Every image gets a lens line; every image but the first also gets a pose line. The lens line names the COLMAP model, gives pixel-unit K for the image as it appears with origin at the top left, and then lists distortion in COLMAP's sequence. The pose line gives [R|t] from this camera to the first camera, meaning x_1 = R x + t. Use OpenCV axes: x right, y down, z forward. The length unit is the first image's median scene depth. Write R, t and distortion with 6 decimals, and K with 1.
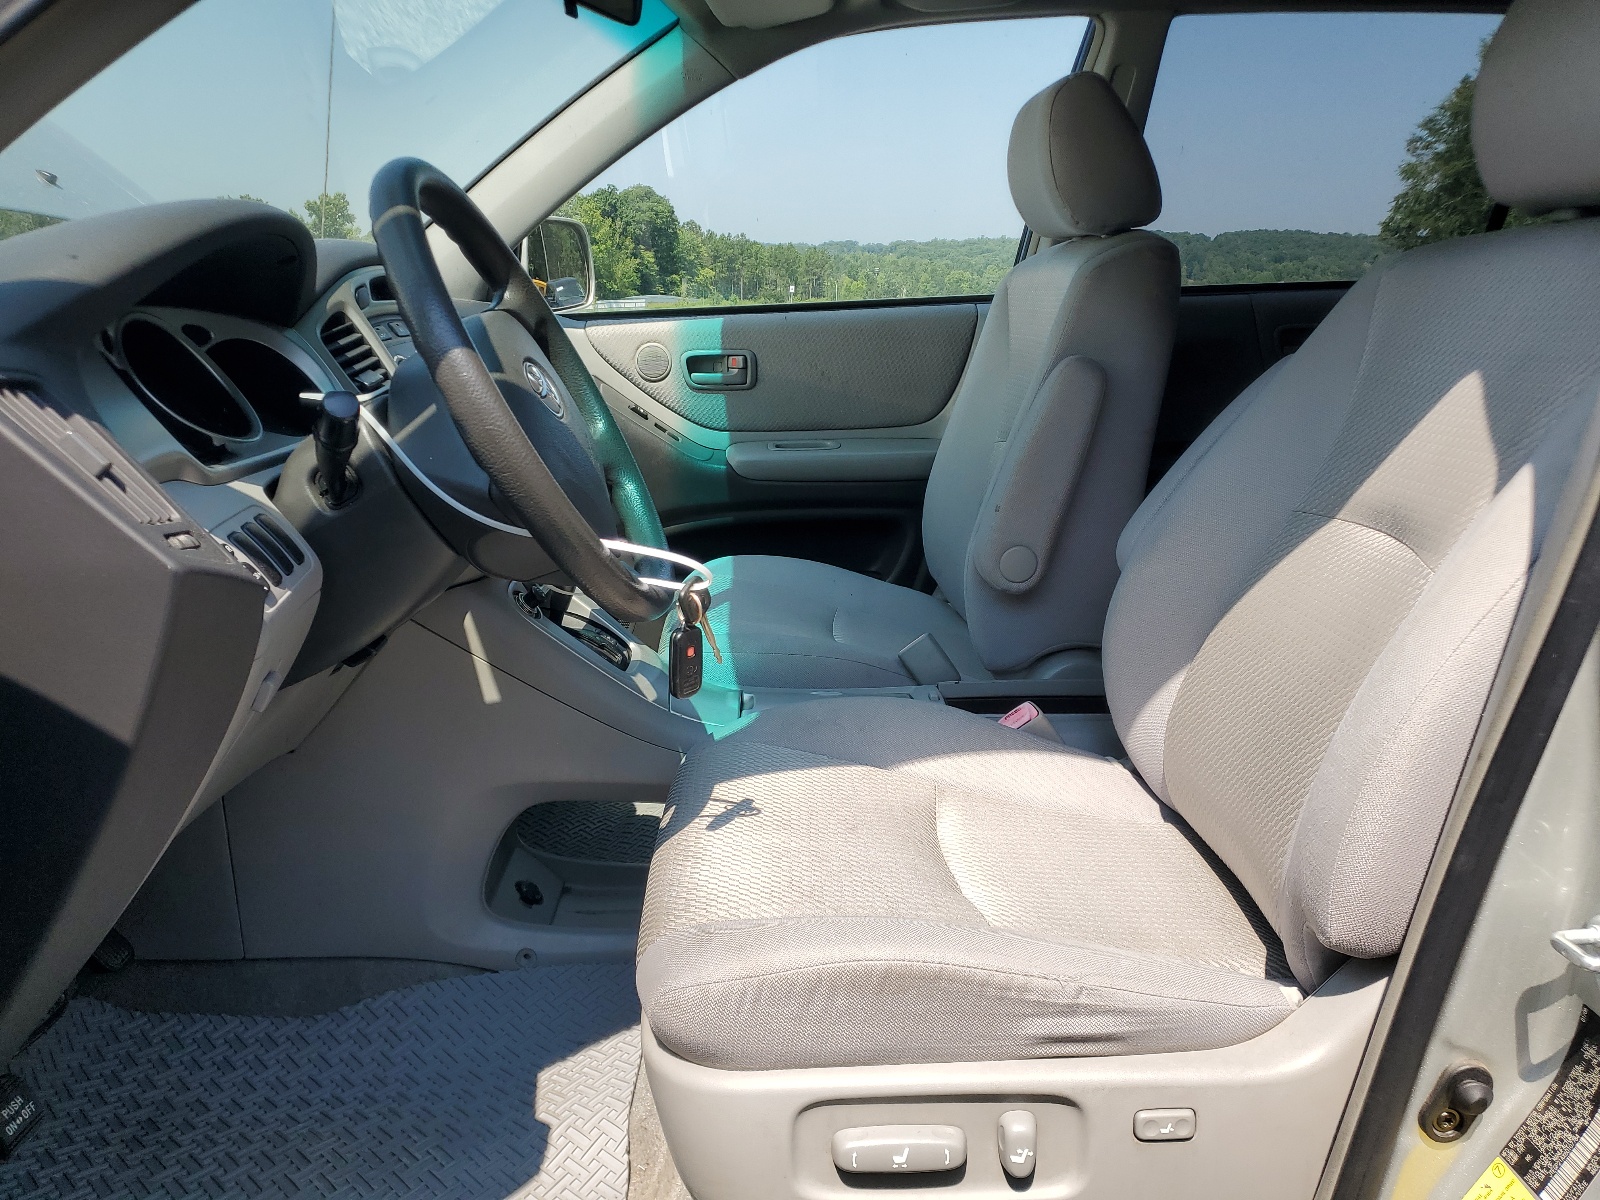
lens RADIAL K [[1216.5, 0, 798.9], [0, 1216.5, 599.9], [0, 0, 1]] dist [-0.006247, 0.000483]
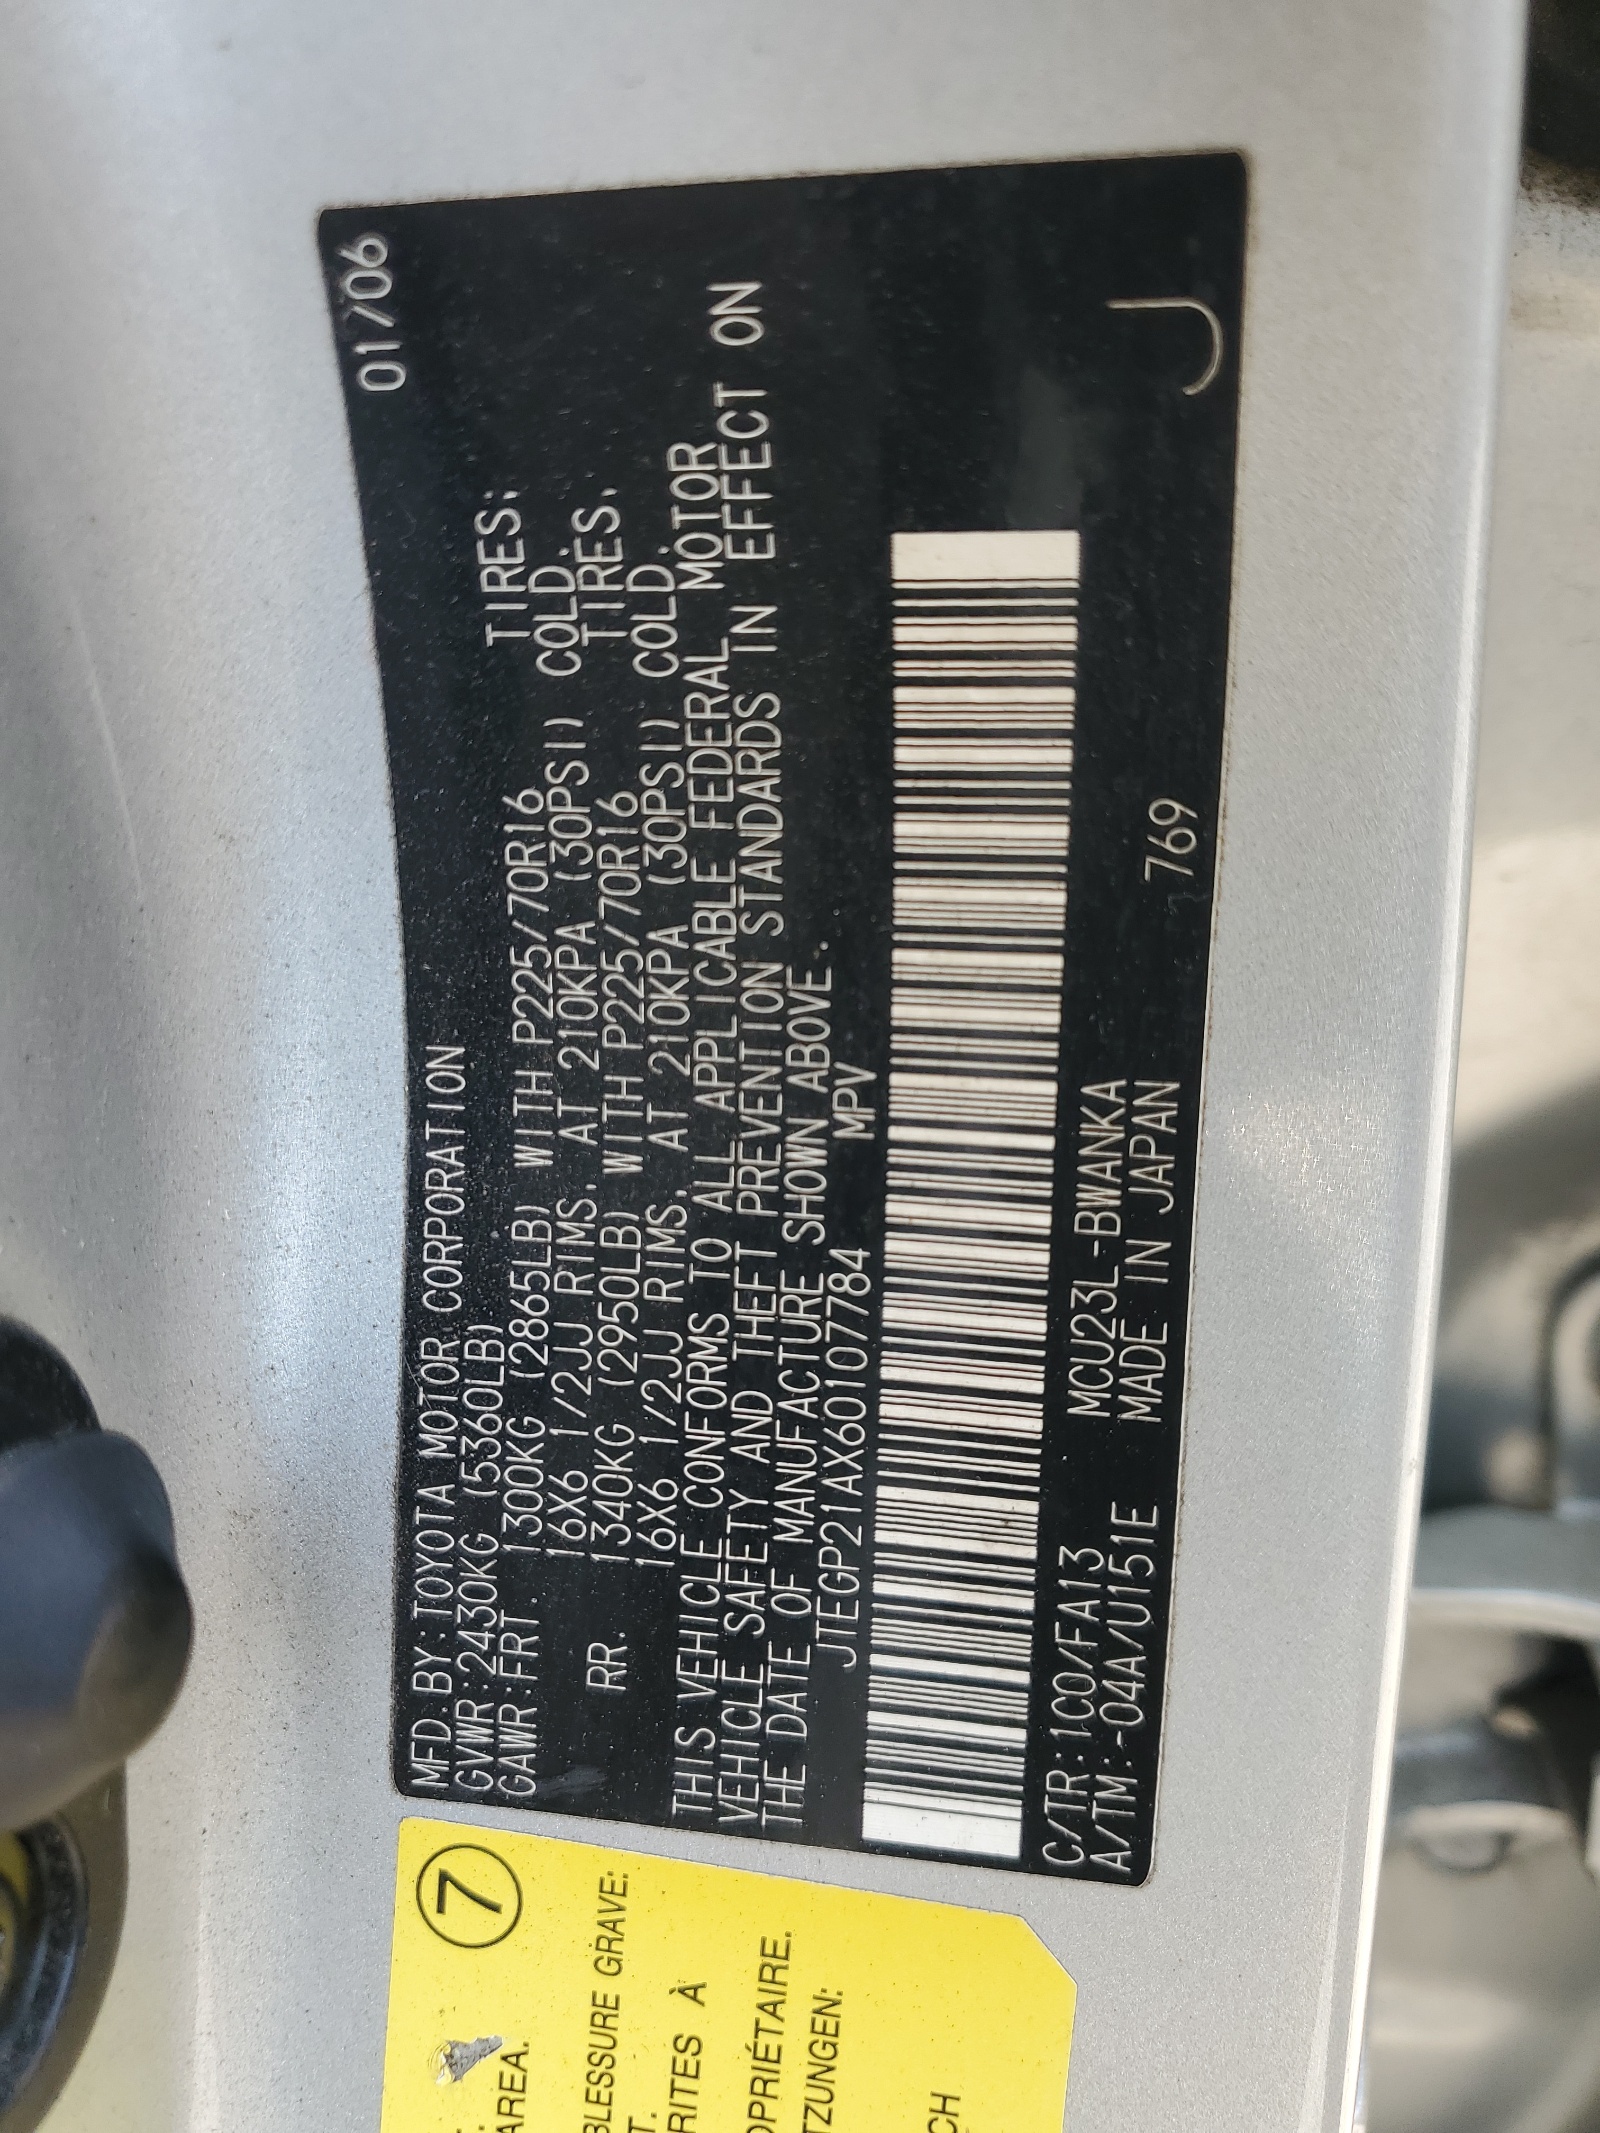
lens RADIAL K [[1621.8, 0, 799.5], [0, 1621.8, 1067.0], [0, 0, 1]] dist [-0.006247, 0.000483]
pose [[0.278575, -0.496336, 0.822221, 0.506936], [0.326778, 0.854015, 0.404814, 0.351574], [-0.903113, 0.155913, 0.400099, 0.915715]]
